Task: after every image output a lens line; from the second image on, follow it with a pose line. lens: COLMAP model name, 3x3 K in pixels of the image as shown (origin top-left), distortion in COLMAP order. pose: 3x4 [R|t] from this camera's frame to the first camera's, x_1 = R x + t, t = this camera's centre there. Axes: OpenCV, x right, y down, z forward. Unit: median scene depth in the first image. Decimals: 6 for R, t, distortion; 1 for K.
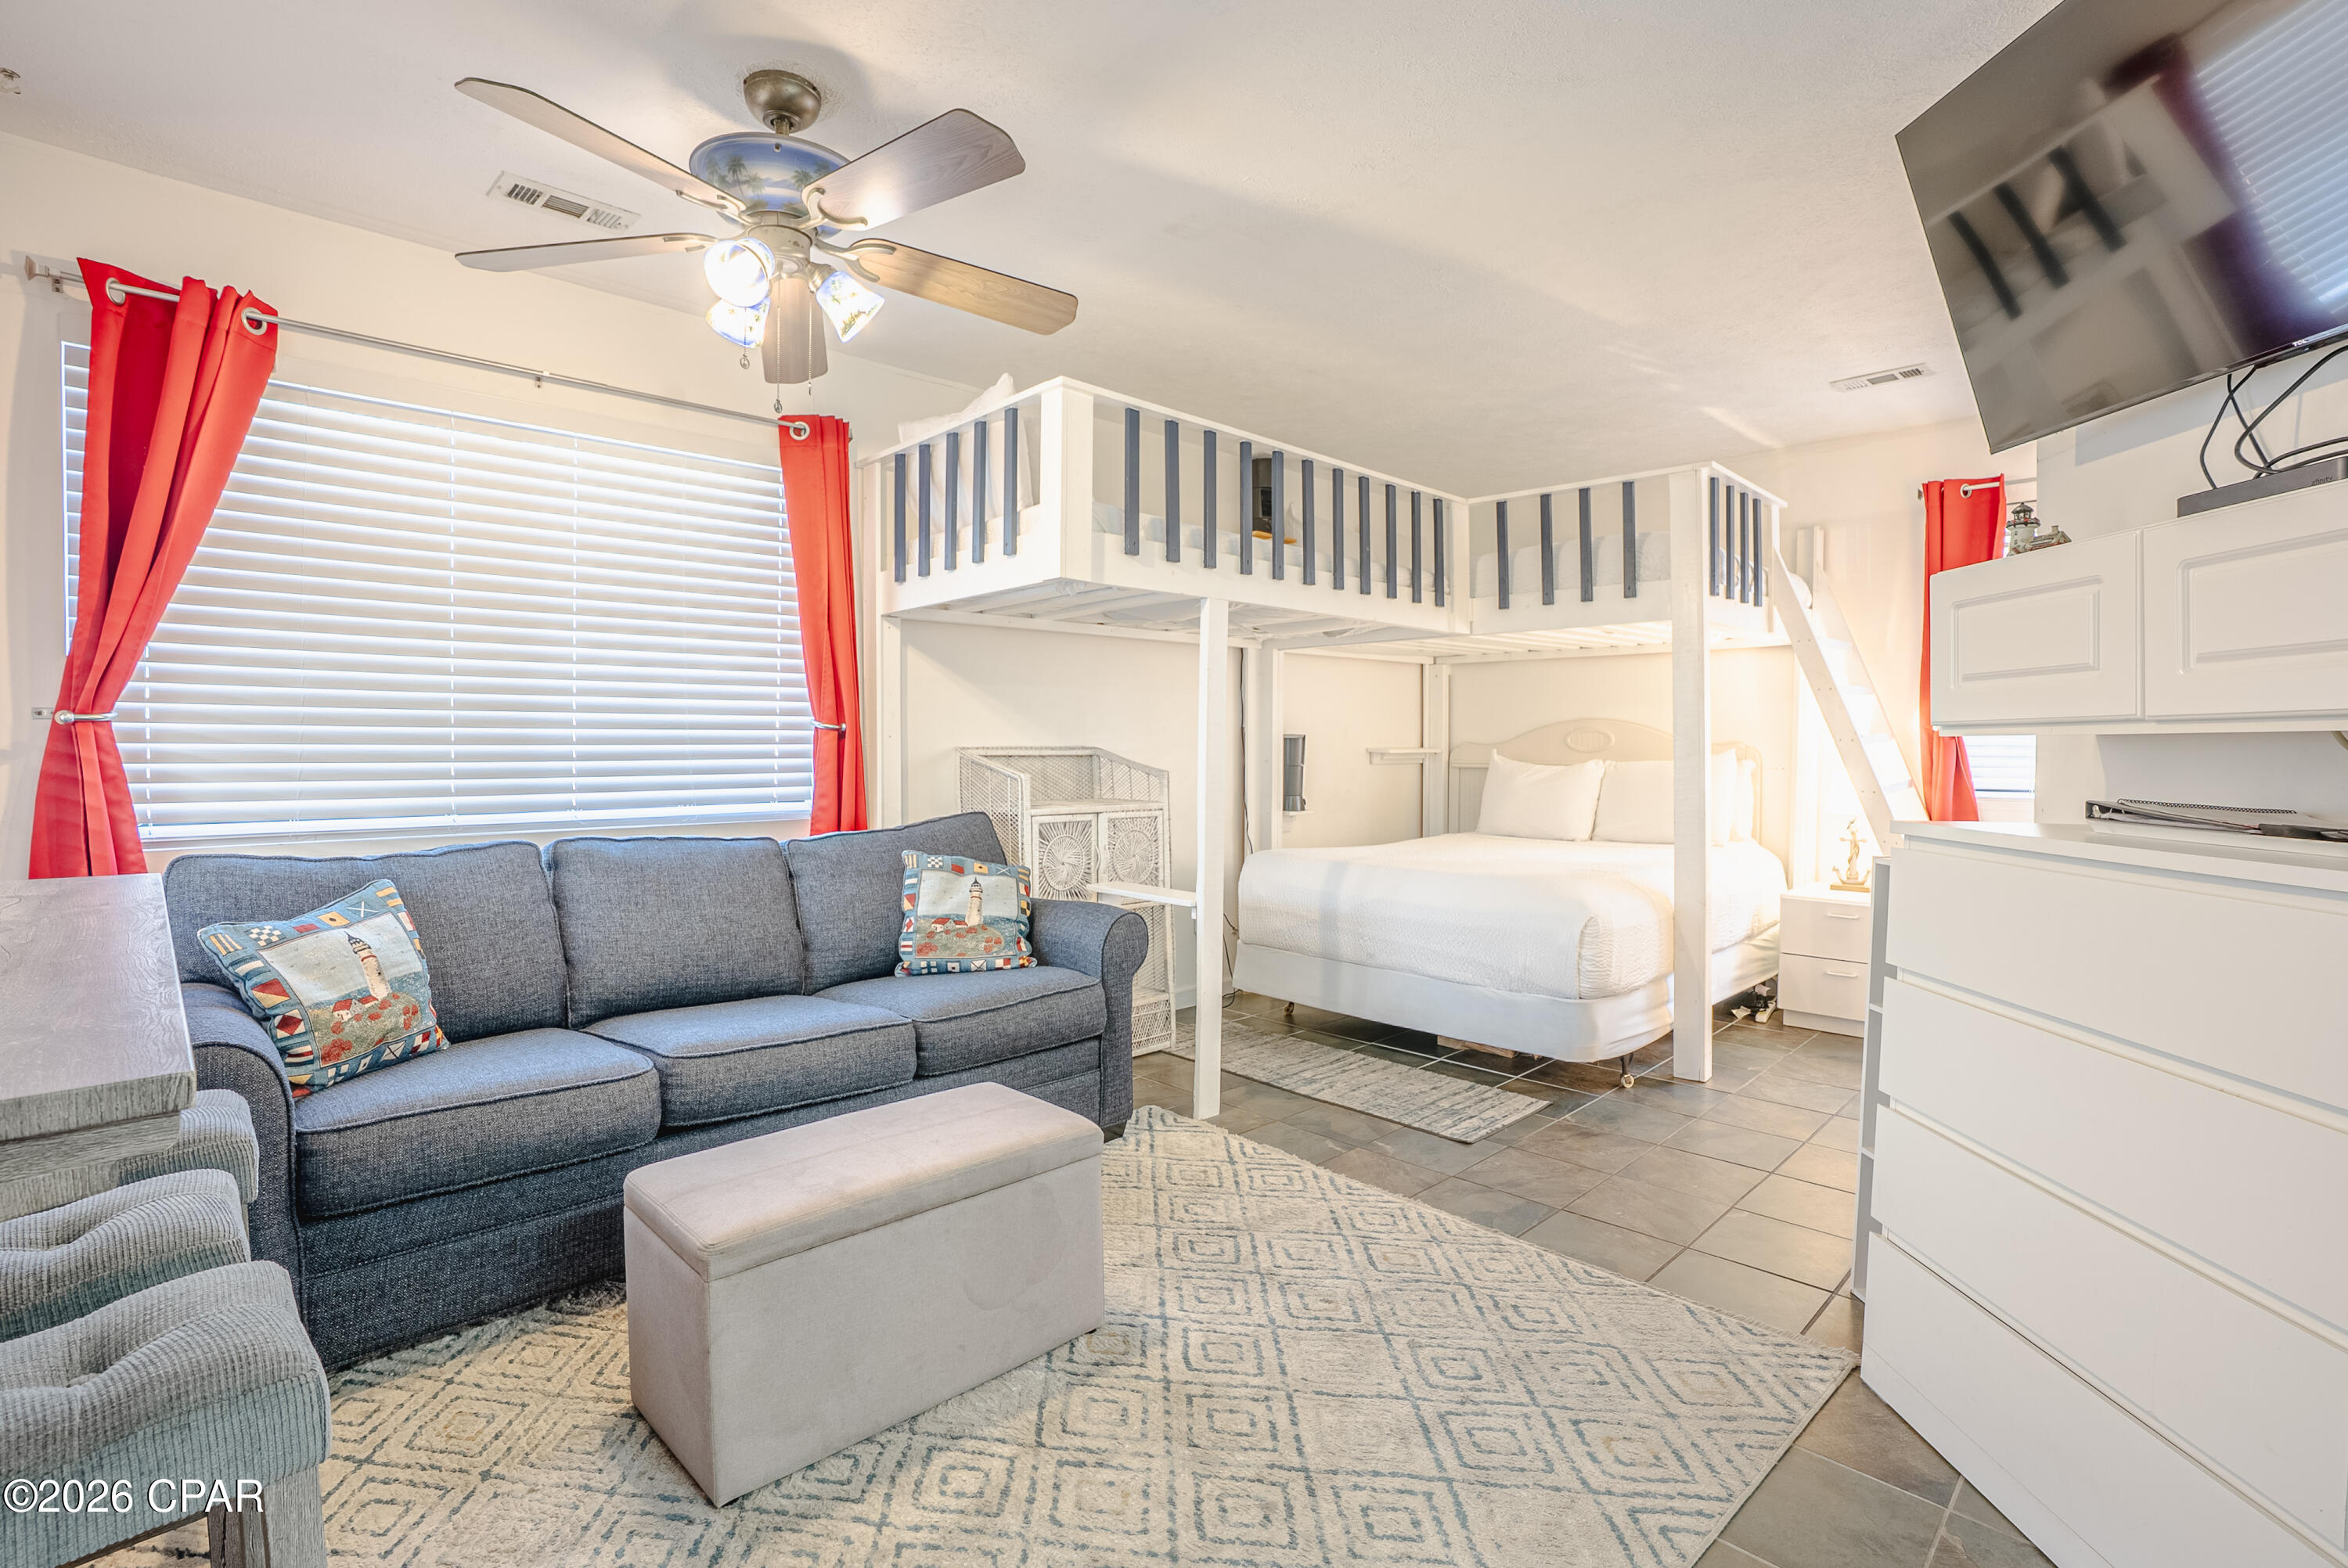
lens RADIAL K [[1107.0, 0, 1208.0], [0, 1107.0, 769.7], [0, 0, 1]] dist [-0.065008, 0.021519]
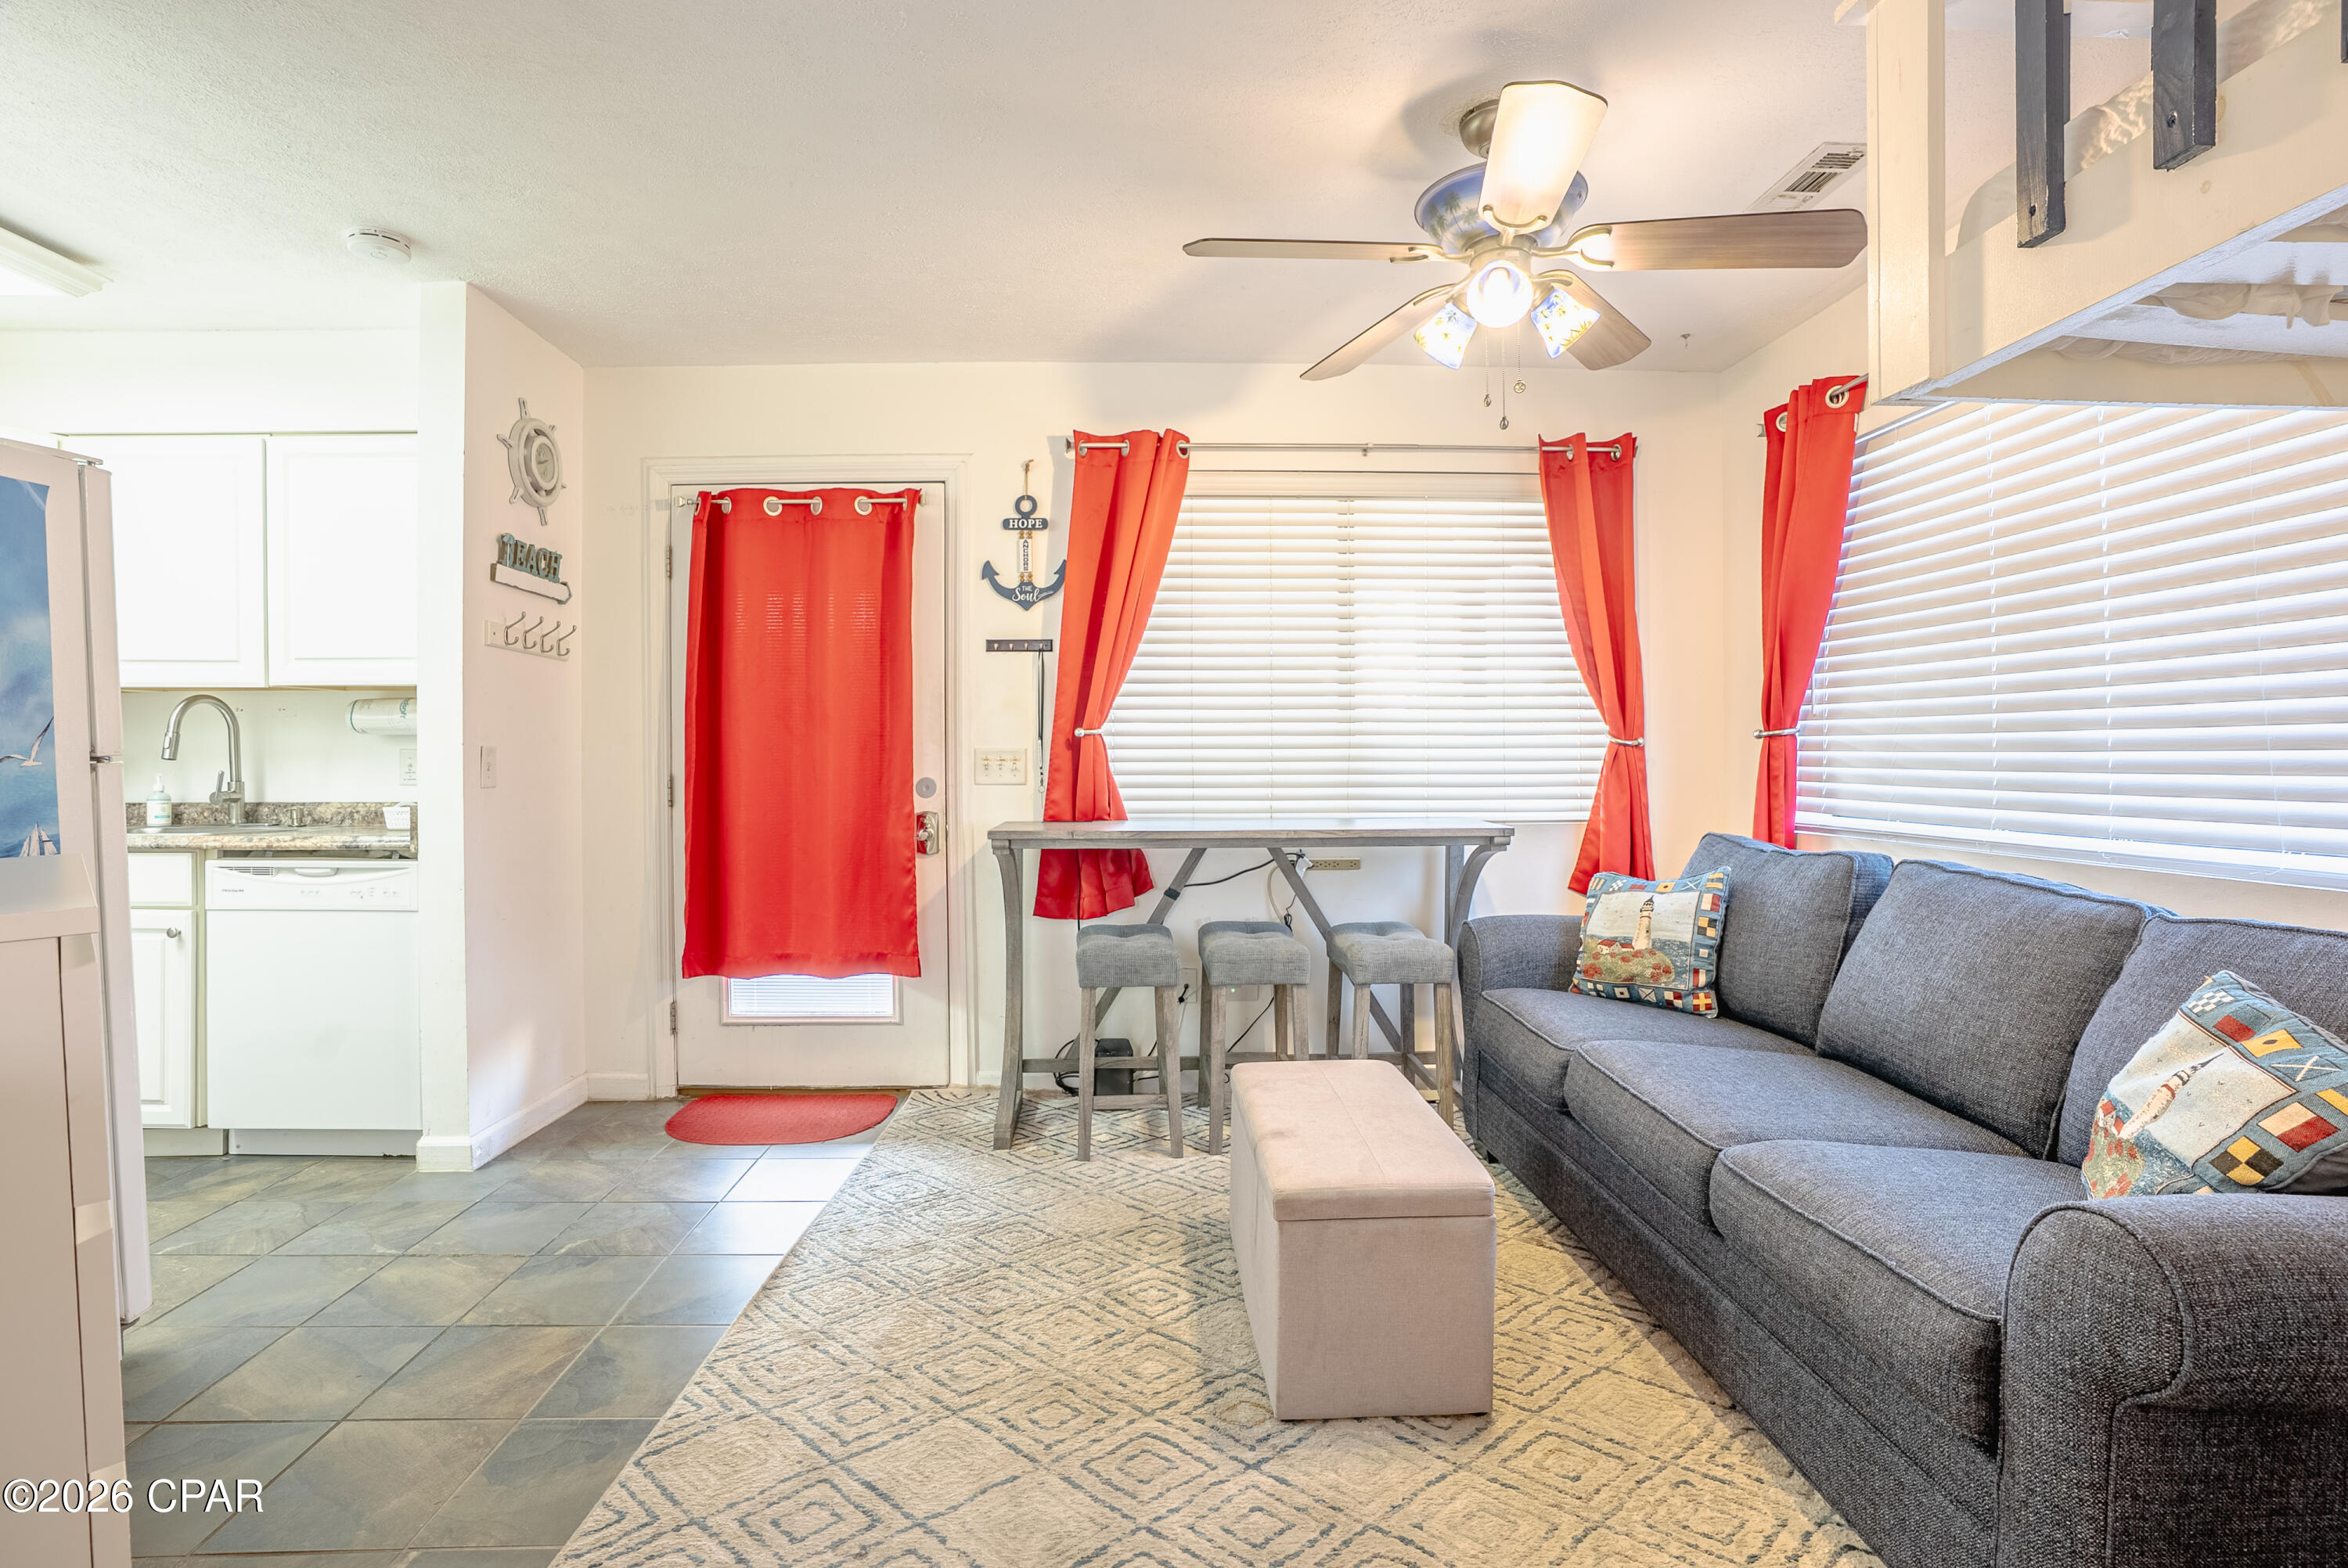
lens RADIAL K [[1107.0, 0, 1149.9], [0, 1107.0, 766.1], [0, 0, 1]] dist [-0.065008, 0.021519]
pose [[-0.696651, 0.007934, -0.717366, 0.502239], [-0.012129, 0.999666, 0.022835, -0.025837], [0.717308, 0.024609, -0.696322, 1.288212]]
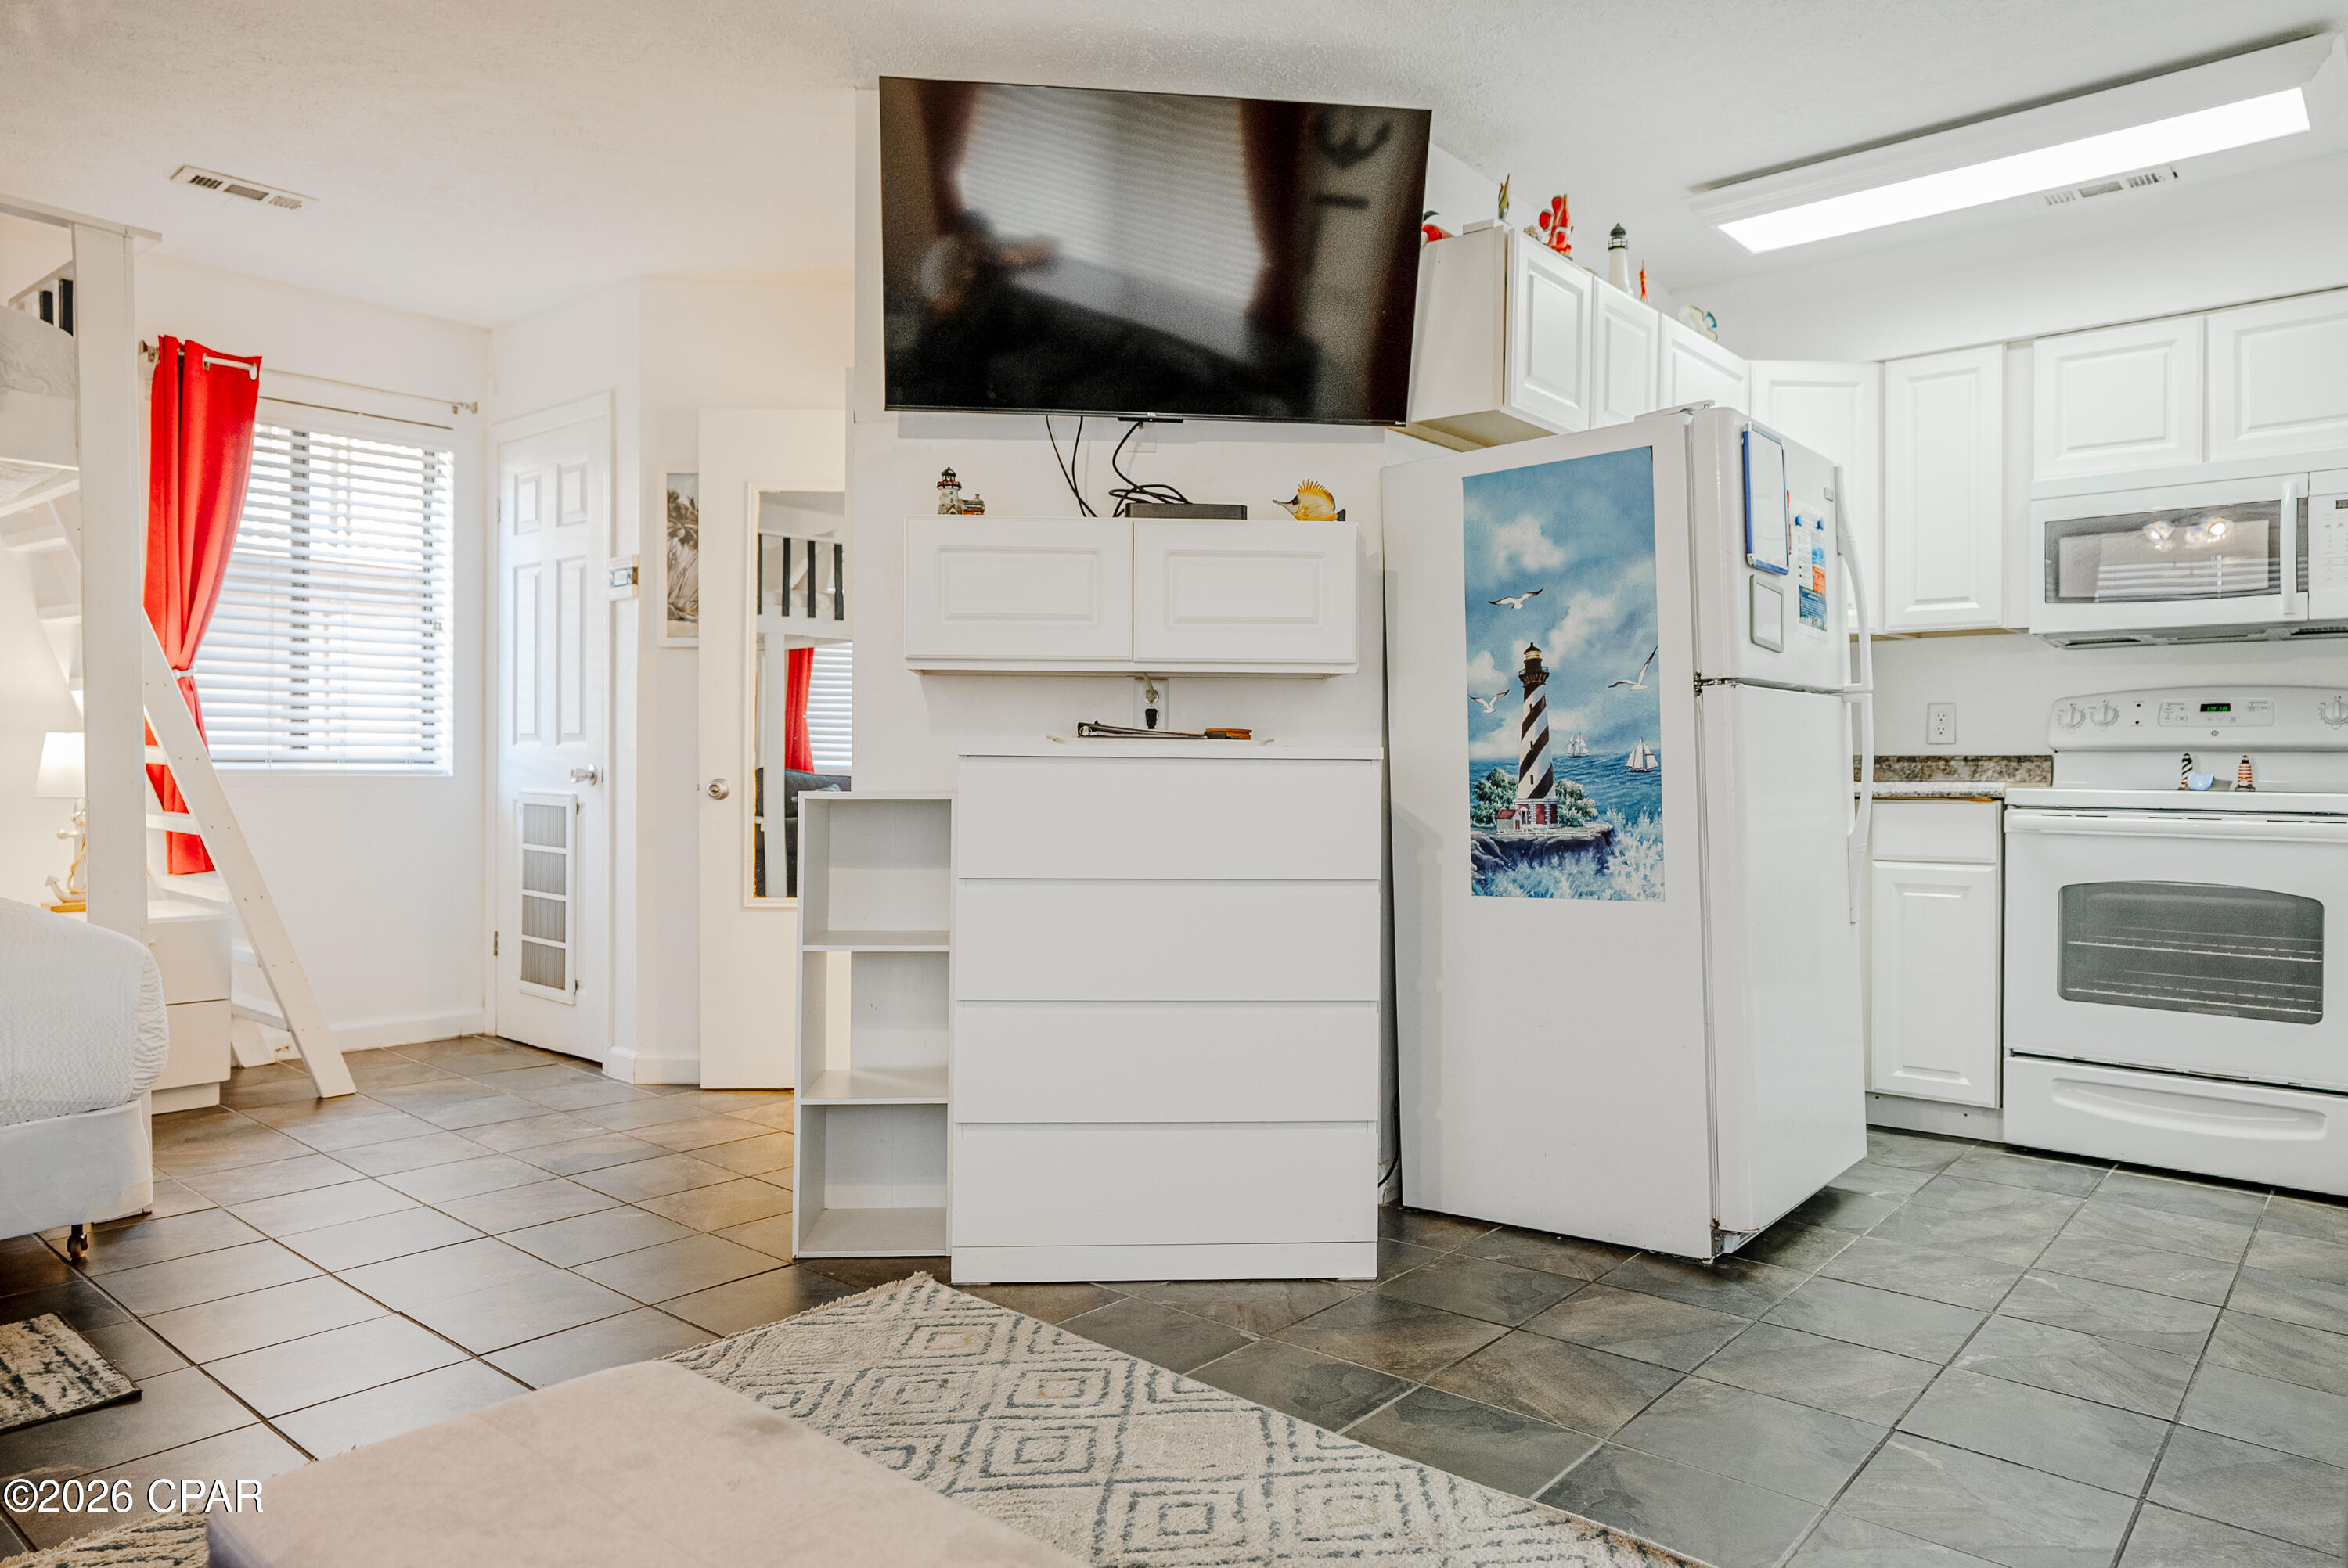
lens RADIAL K [[1498.4, 0, 1180.6], [0, 1498.4, 760.9], [0, 0, 1]] dist [-0.008941, 0.009278]
pose [[-0.072812, -0.000869, 0.997345, -0.661673], [0.014604, 0.999891, 0.001938, 0.049923], [-0.997239, 0.014706, -0.072792, 0.684717]]
